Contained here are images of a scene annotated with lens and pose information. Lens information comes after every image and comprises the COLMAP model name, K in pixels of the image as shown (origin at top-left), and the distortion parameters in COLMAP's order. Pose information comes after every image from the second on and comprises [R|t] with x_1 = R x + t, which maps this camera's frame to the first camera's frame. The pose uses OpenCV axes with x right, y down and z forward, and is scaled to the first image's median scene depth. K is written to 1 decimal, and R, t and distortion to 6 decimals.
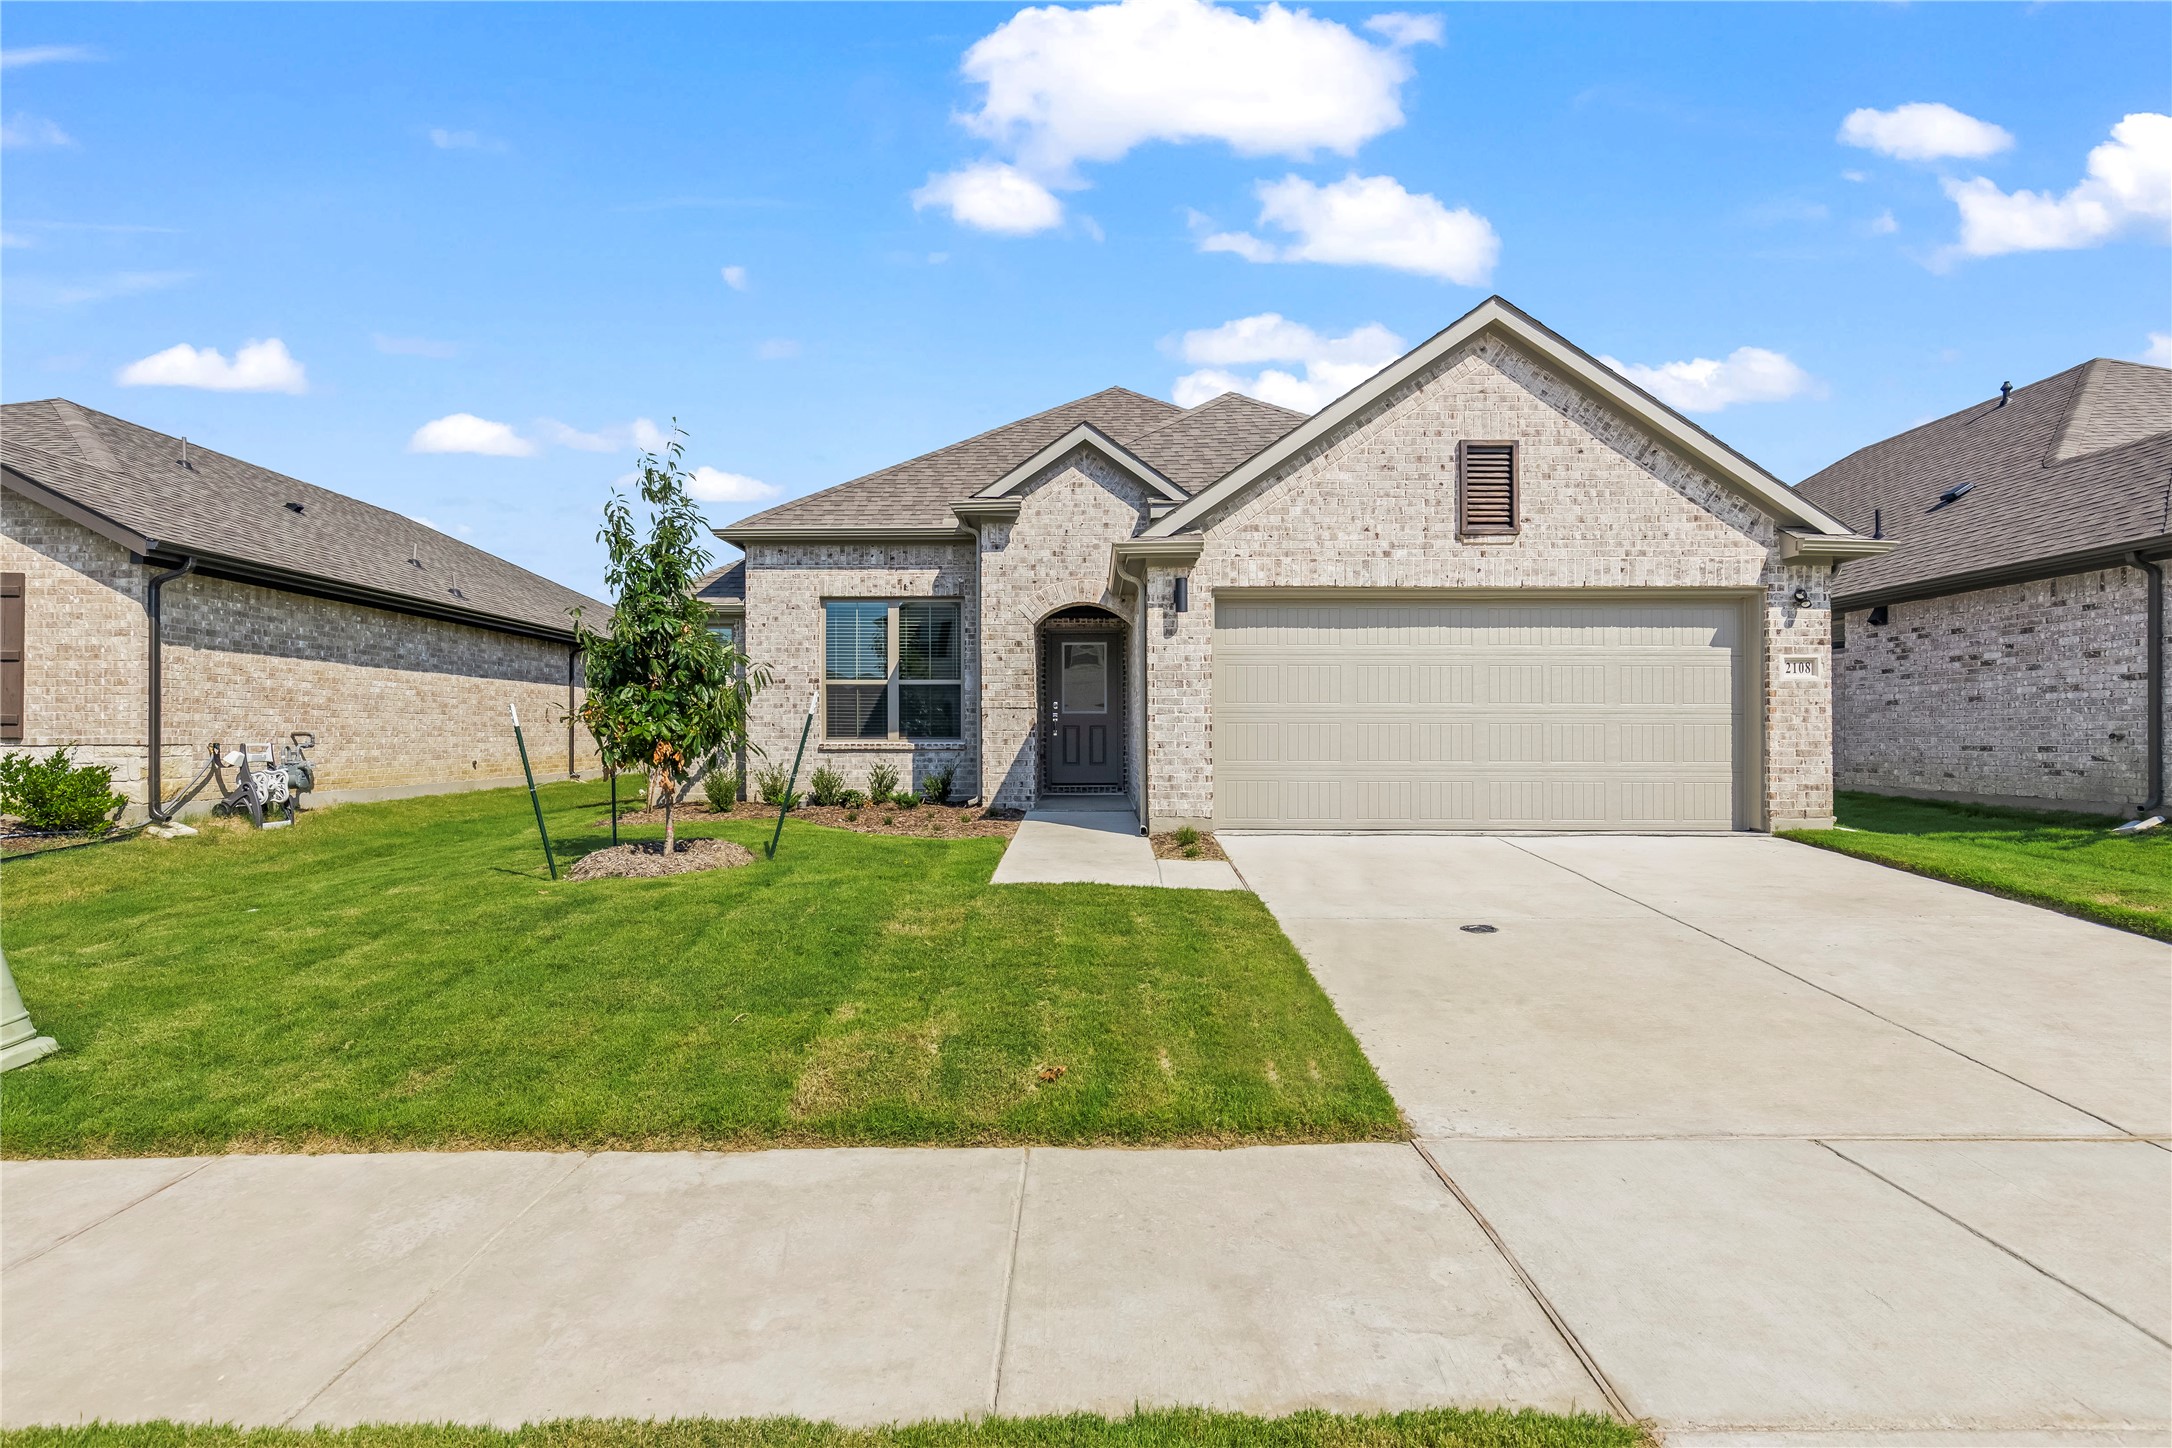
lens RADIAL K [[1126.8, 0, 1087.7], [0, 1126.8, 722.7], [0, 0, 1]] dist [-0.005592, -0.000963]
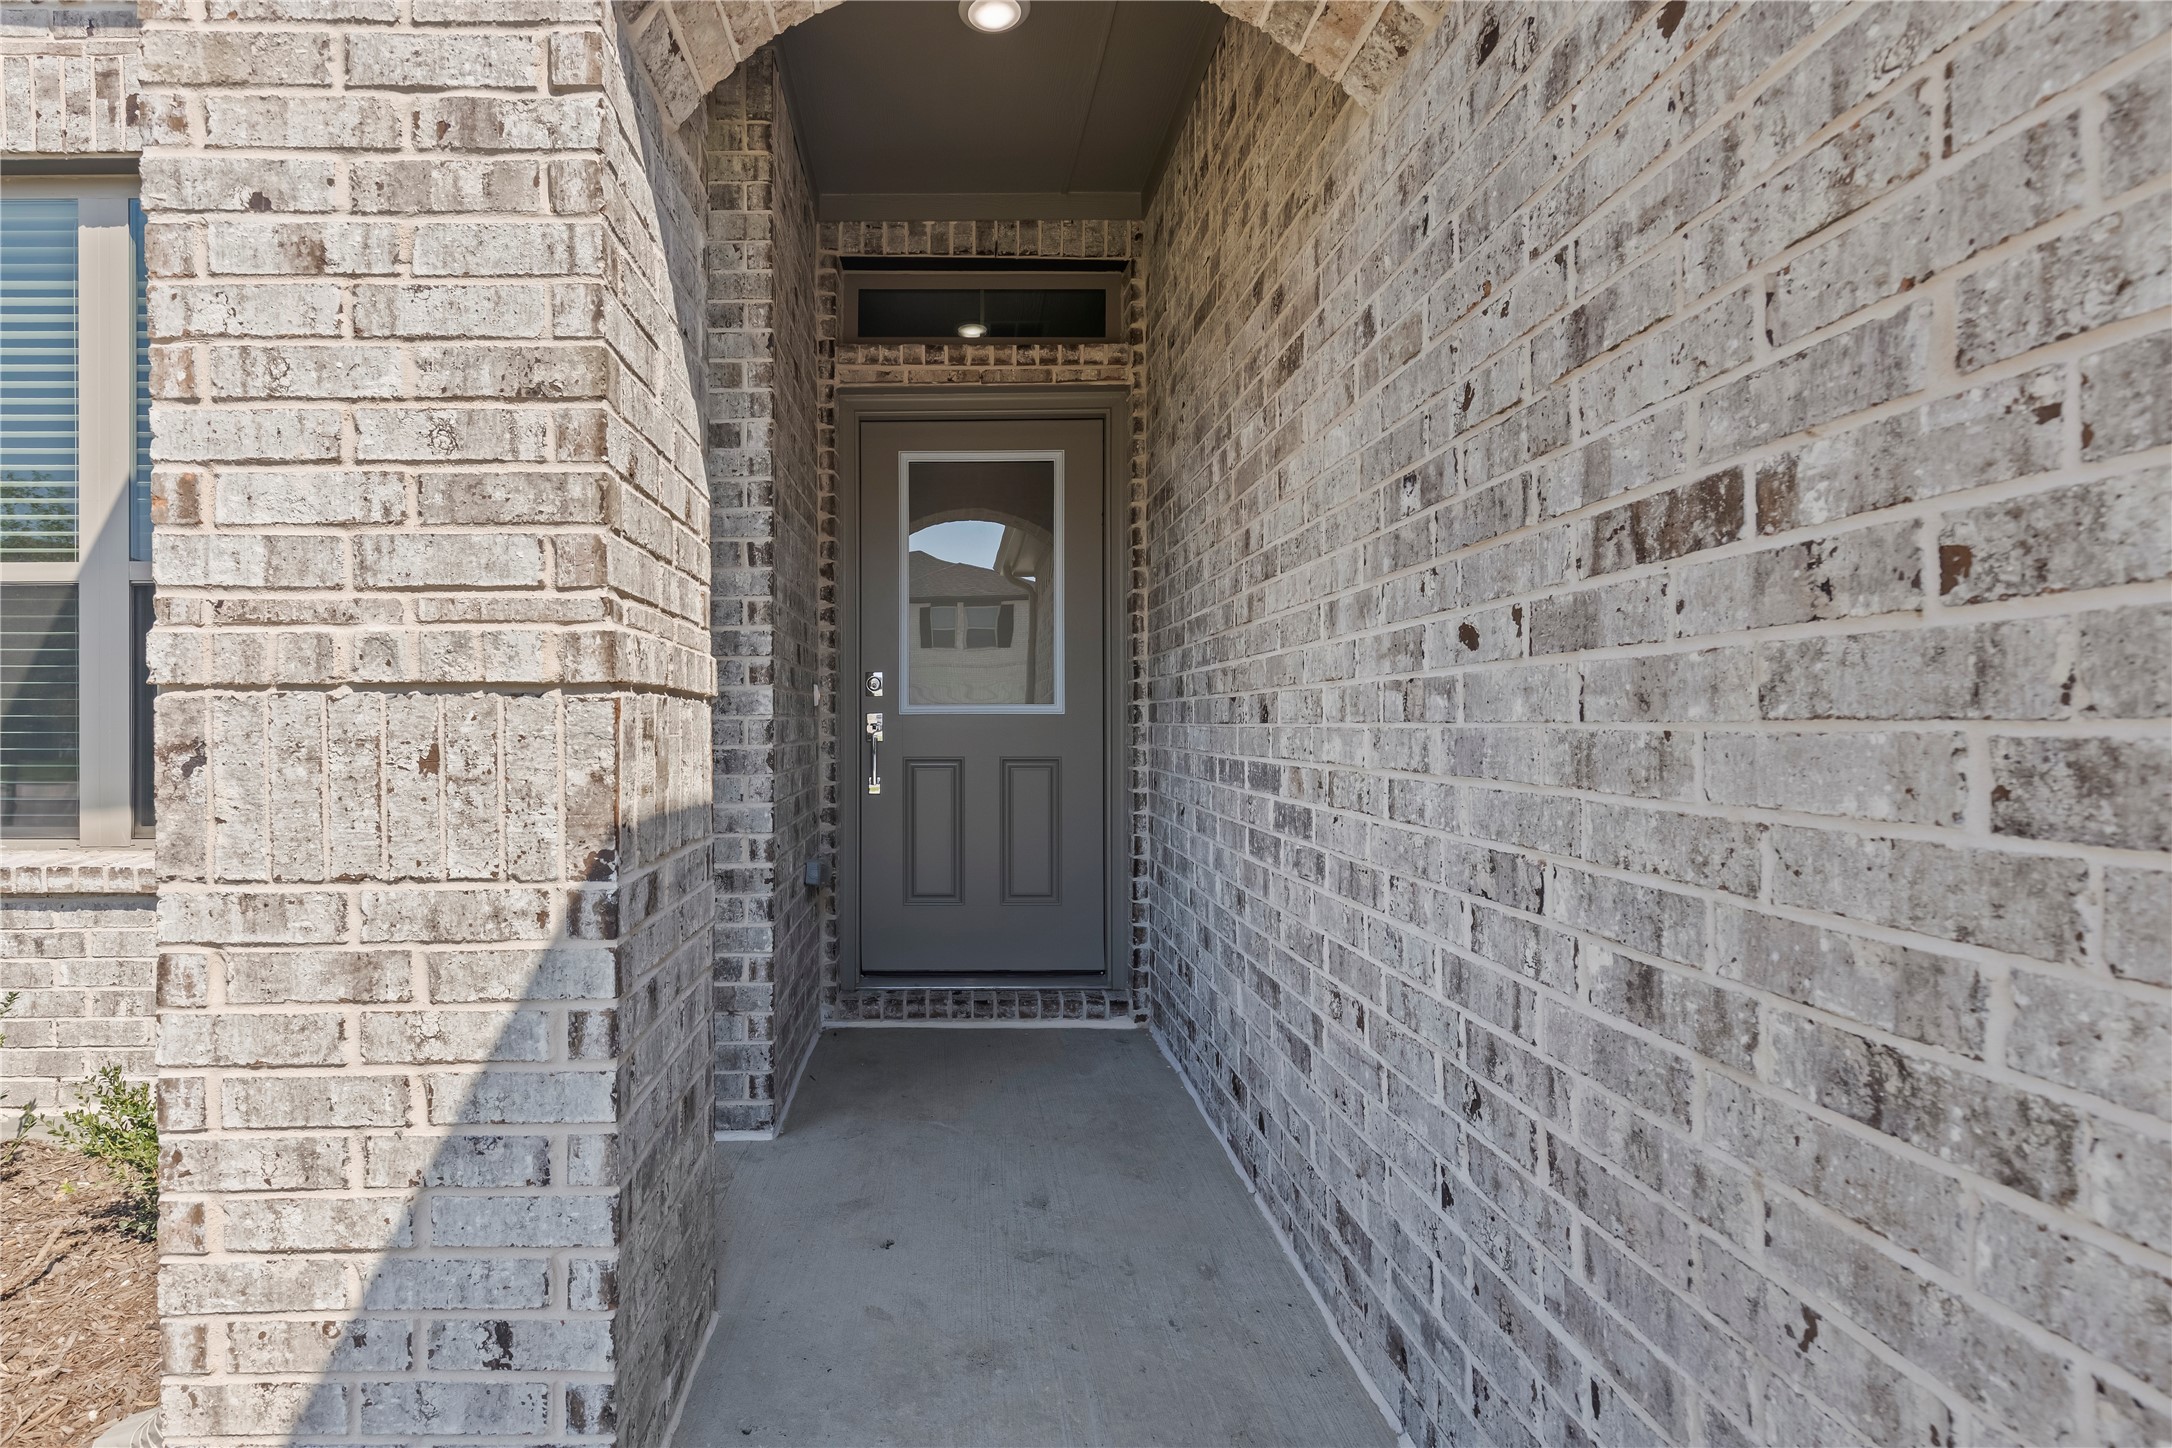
lens RADIAL K [[1711.1, 0, 1081.6], [0, 1711.1, 726.5], [0, 0, 1]] dist [-0.004327, 0.001283]
pose [[0.997400, -0.002490, 0.072025, -0.011938], [0.002153, 0.999986, 0.004749, -0.009582], [-0.072036, -0.004582, 0.997392, 0.819127]]
